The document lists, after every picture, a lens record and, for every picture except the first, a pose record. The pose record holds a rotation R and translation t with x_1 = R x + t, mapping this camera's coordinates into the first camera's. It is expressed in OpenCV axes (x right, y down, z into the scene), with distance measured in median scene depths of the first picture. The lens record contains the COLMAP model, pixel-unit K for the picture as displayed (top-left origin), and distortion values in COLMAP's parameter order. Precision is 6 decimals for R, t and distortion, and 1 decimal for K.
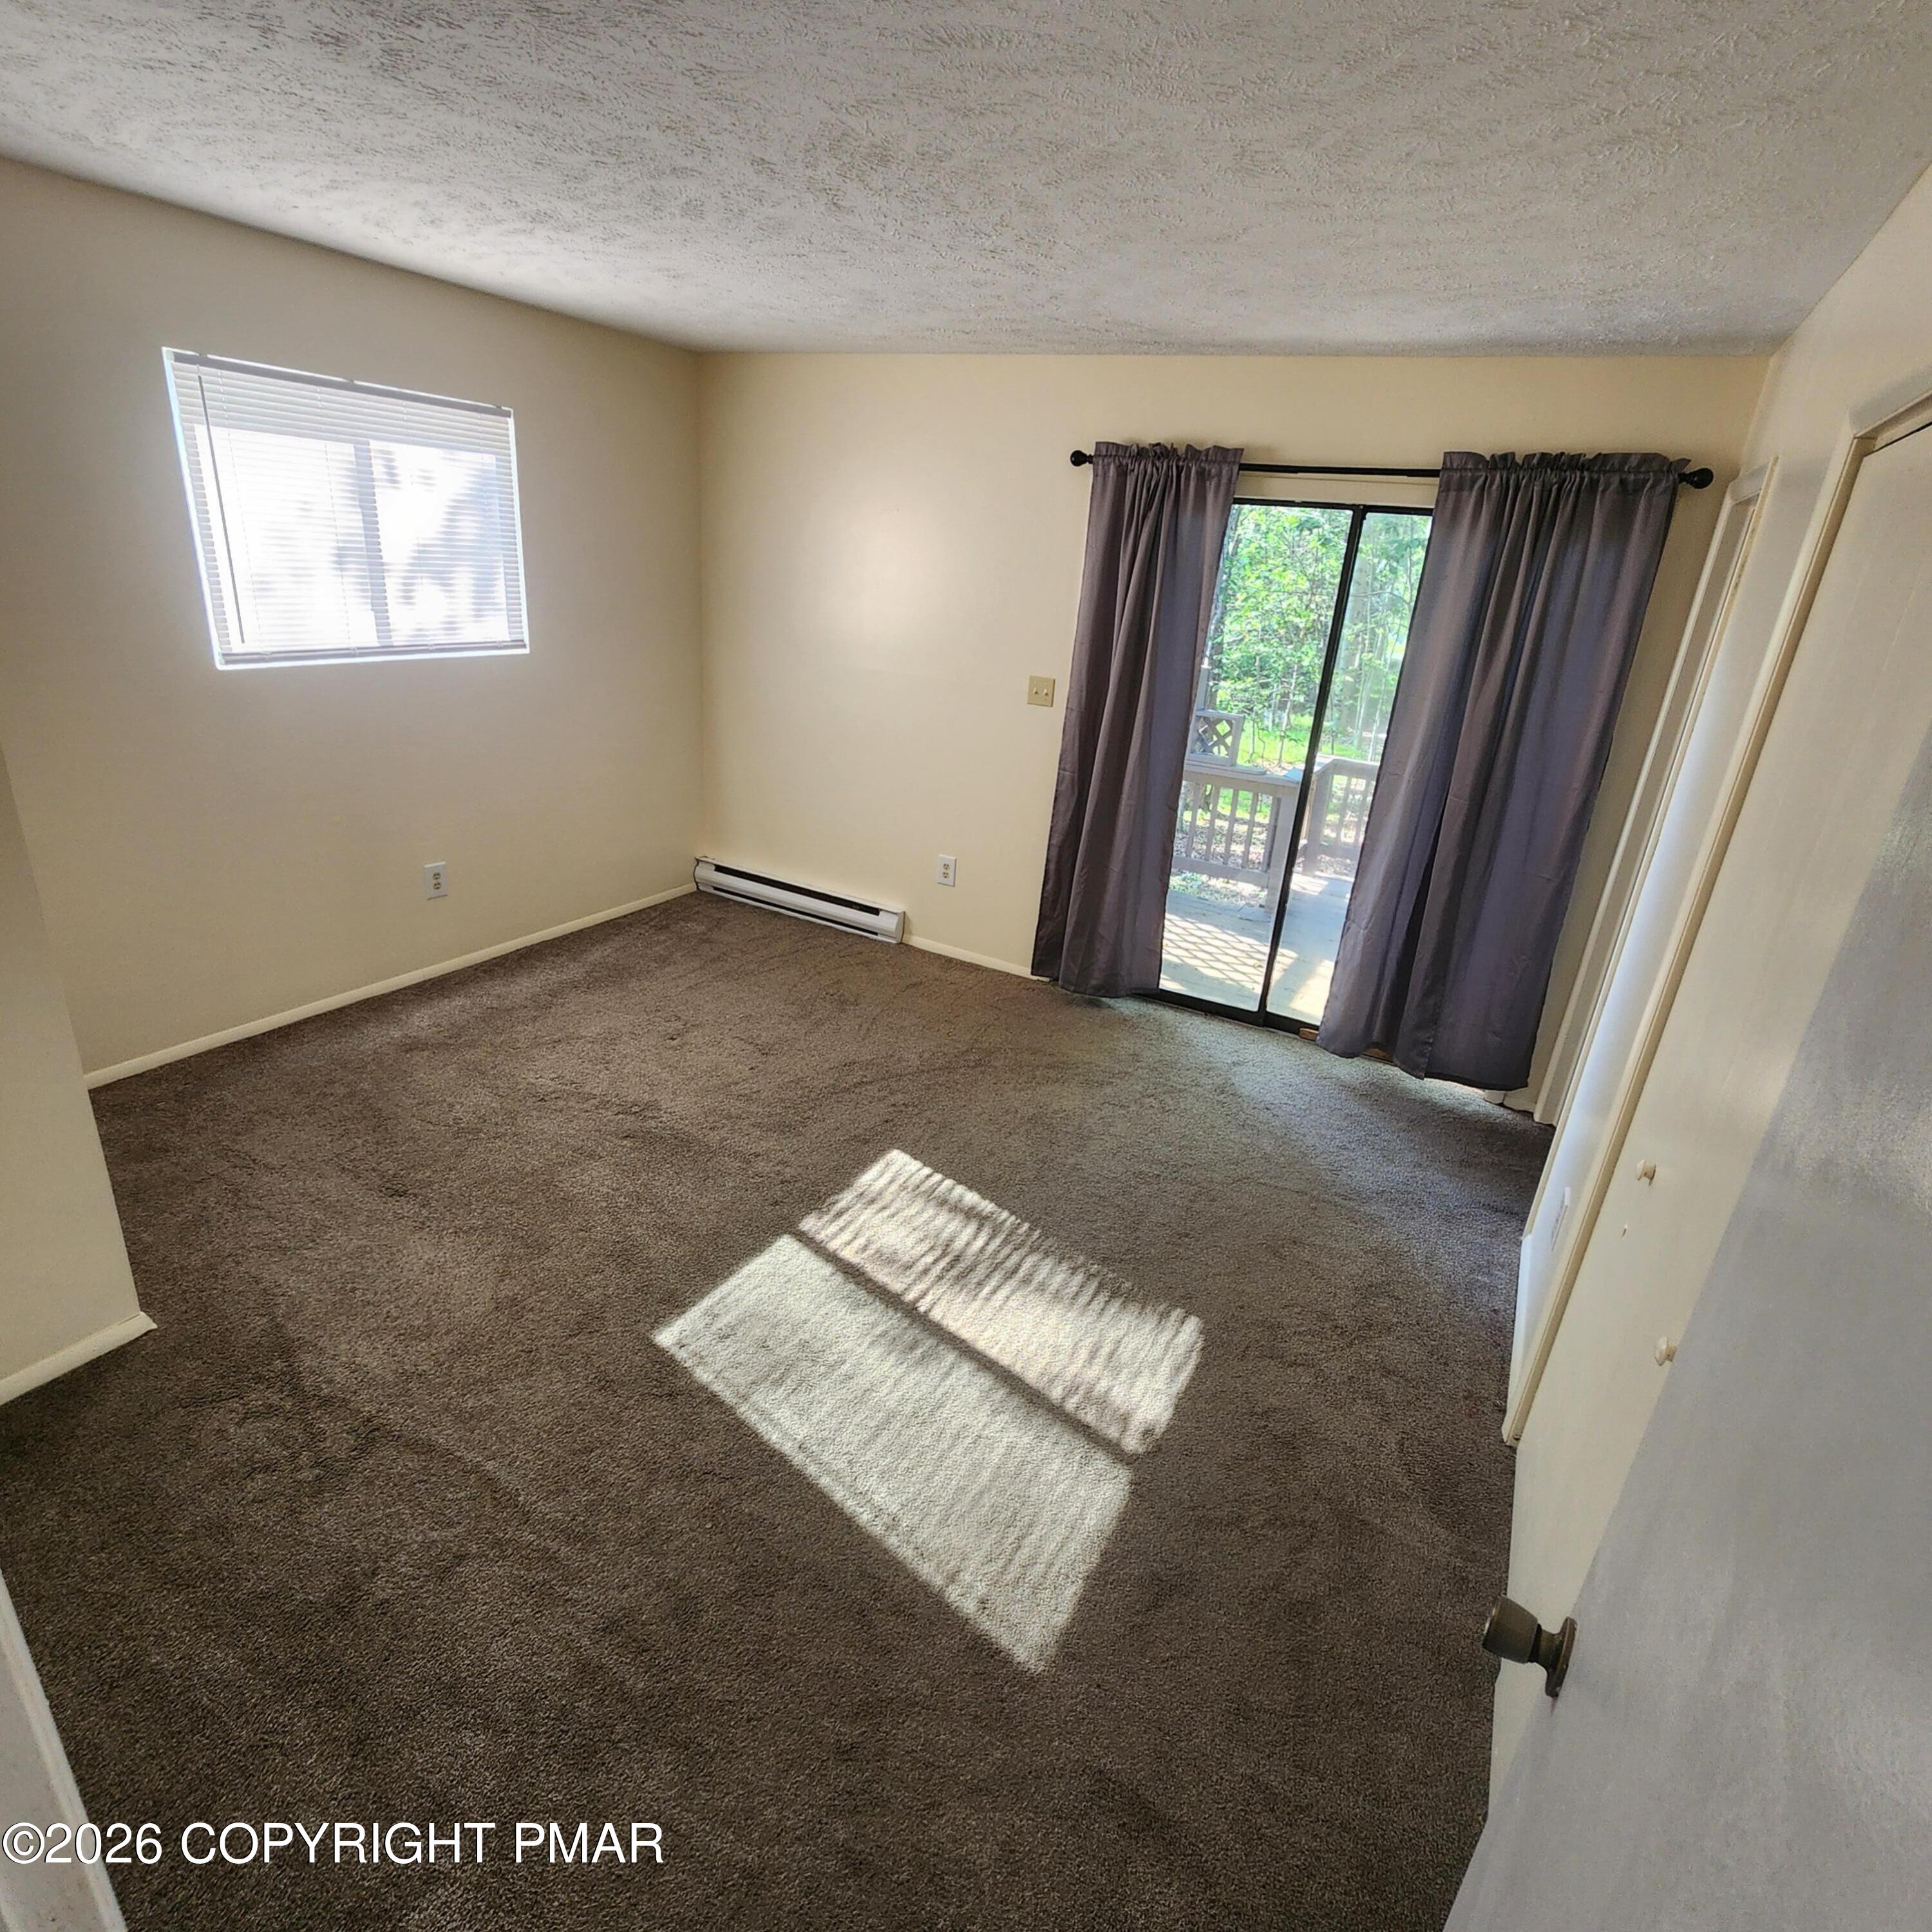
lens RADIAL K [[1053.1, 0, 967.2], [0, 1053.1, 960.6], [0, 0, 1]] dist [-0.014471, 0.001978]
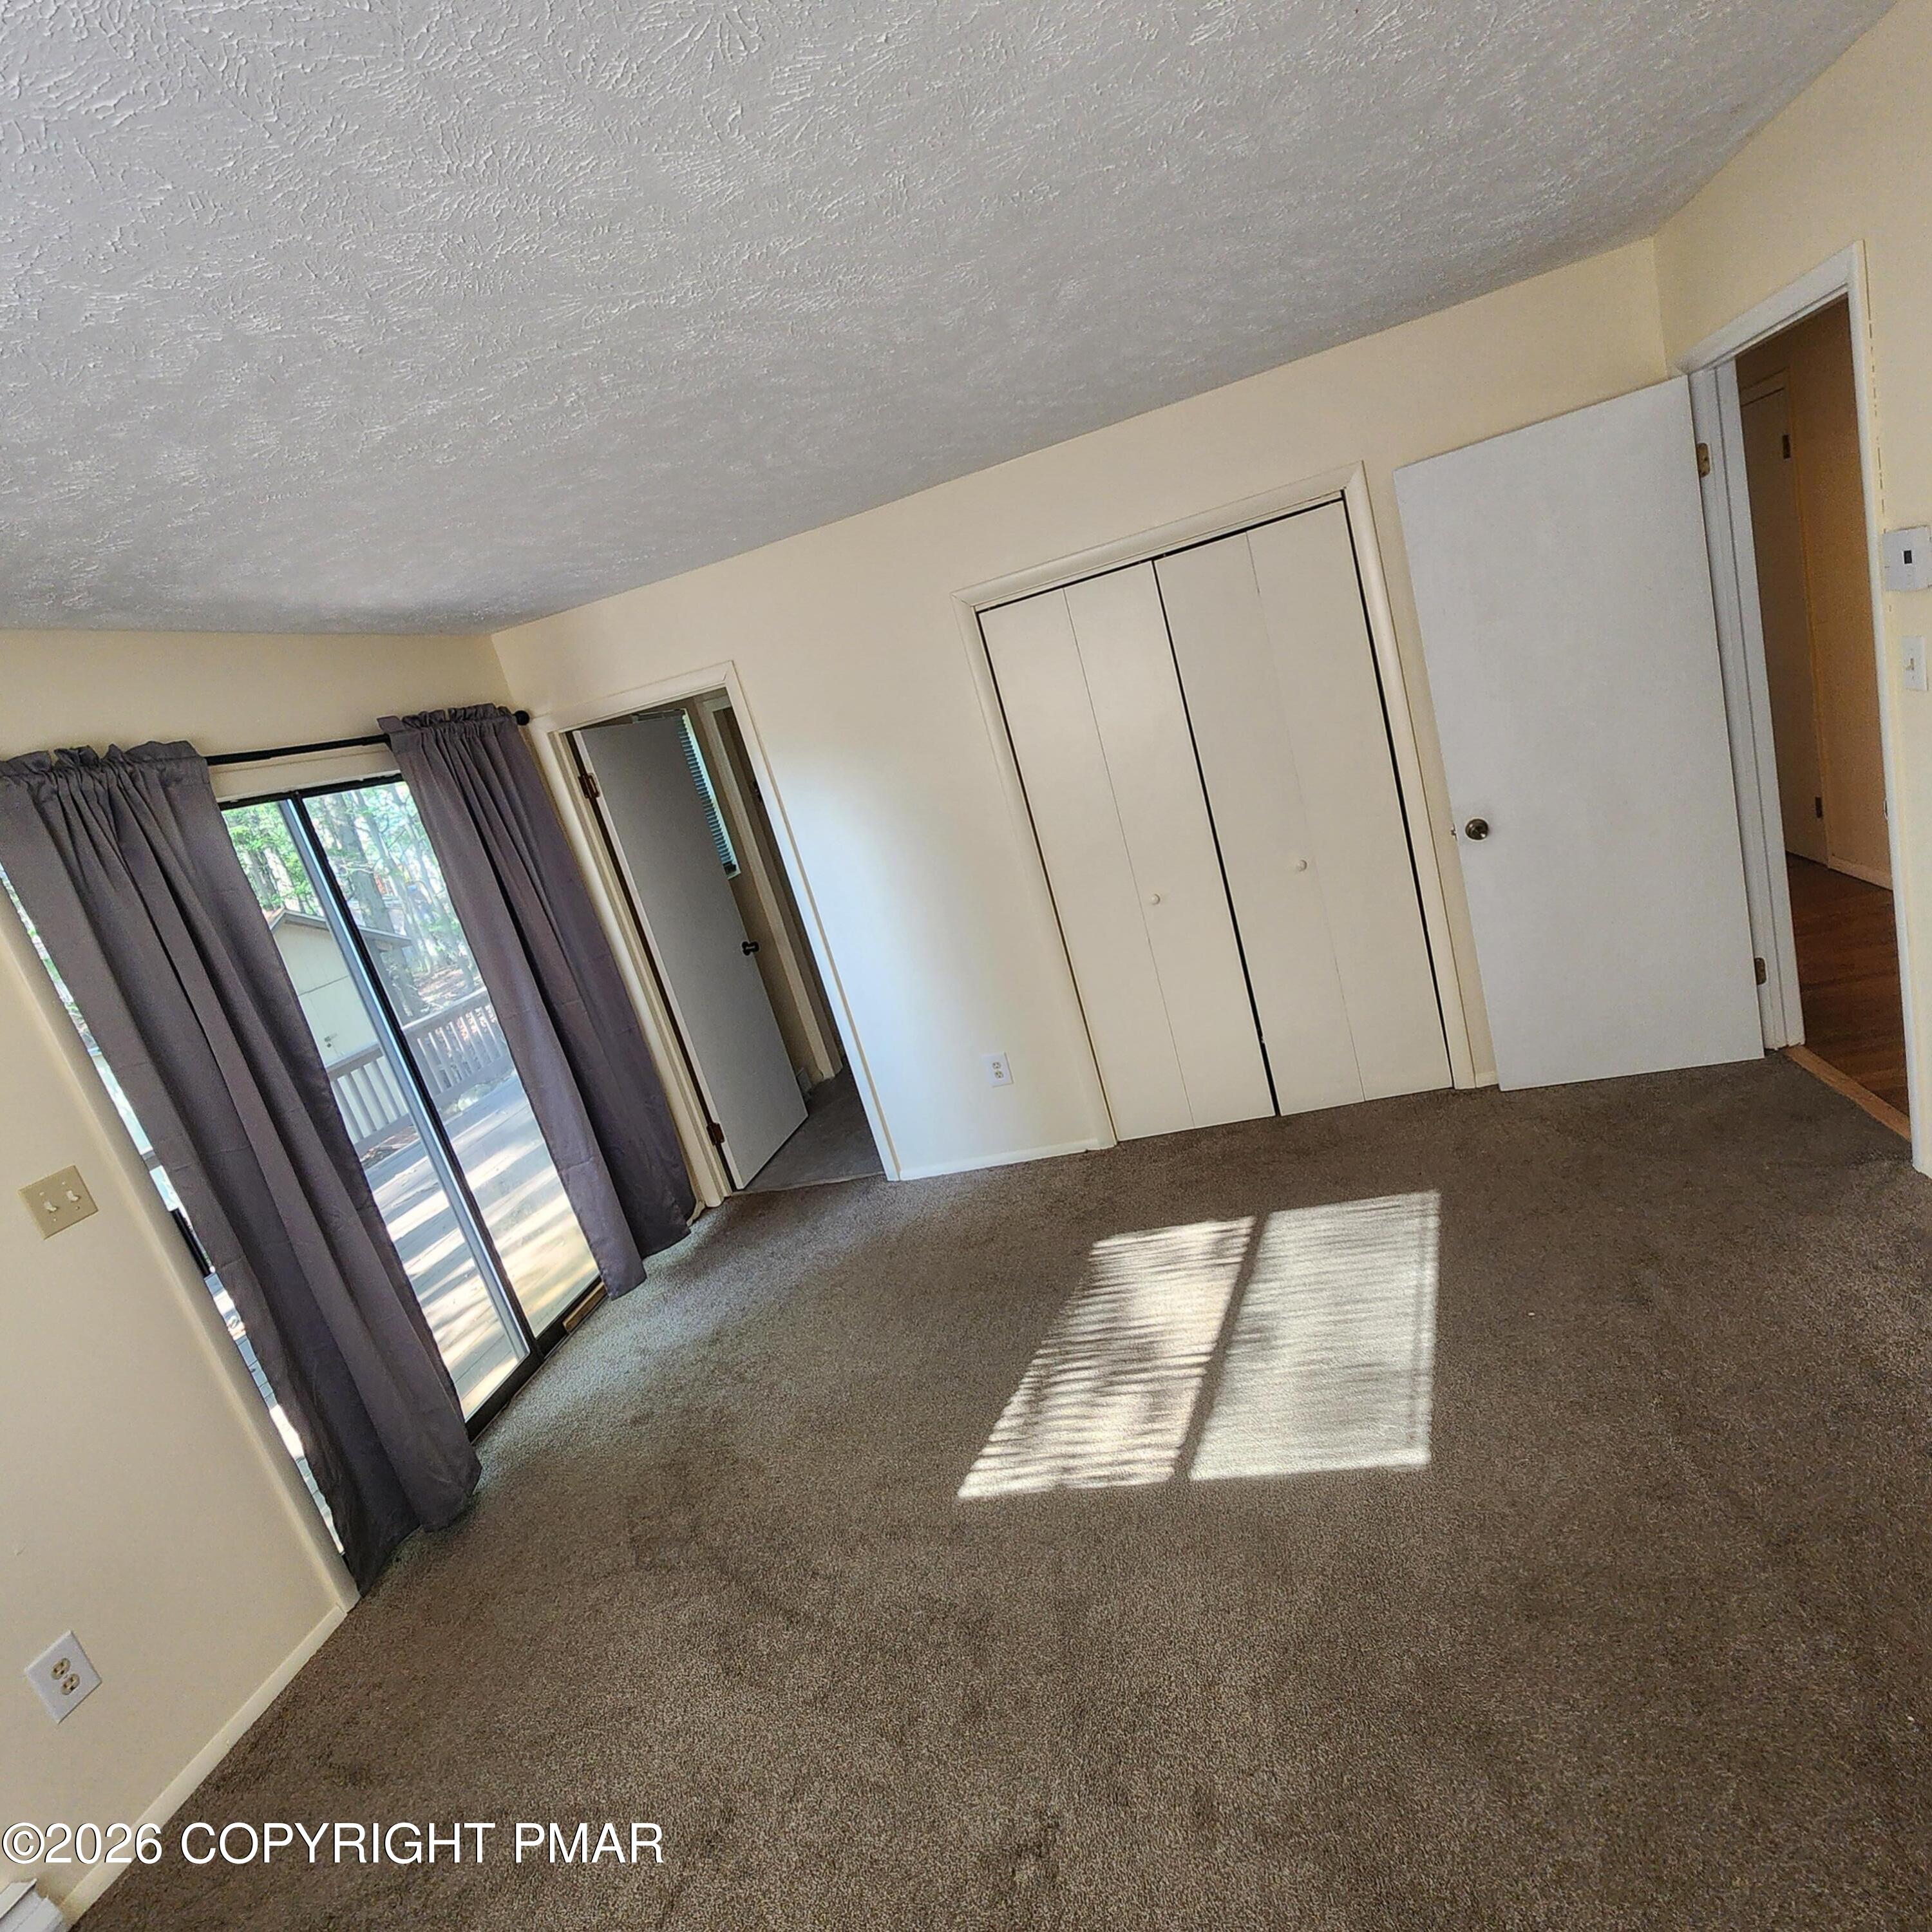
lens RADIAL K [[1053.1, 0, 968.0], [0, 1053.1, 963.9], [0, 0, 1]] dist [-0.014471, 0.001978]
pose [[-0.294622, -0.218675, 0.930257, -0.778949], [0.567047, 0.743555, 0.354377, -0.411240], [-0.769191, 0.631908, -0.095069, 0.956306]]
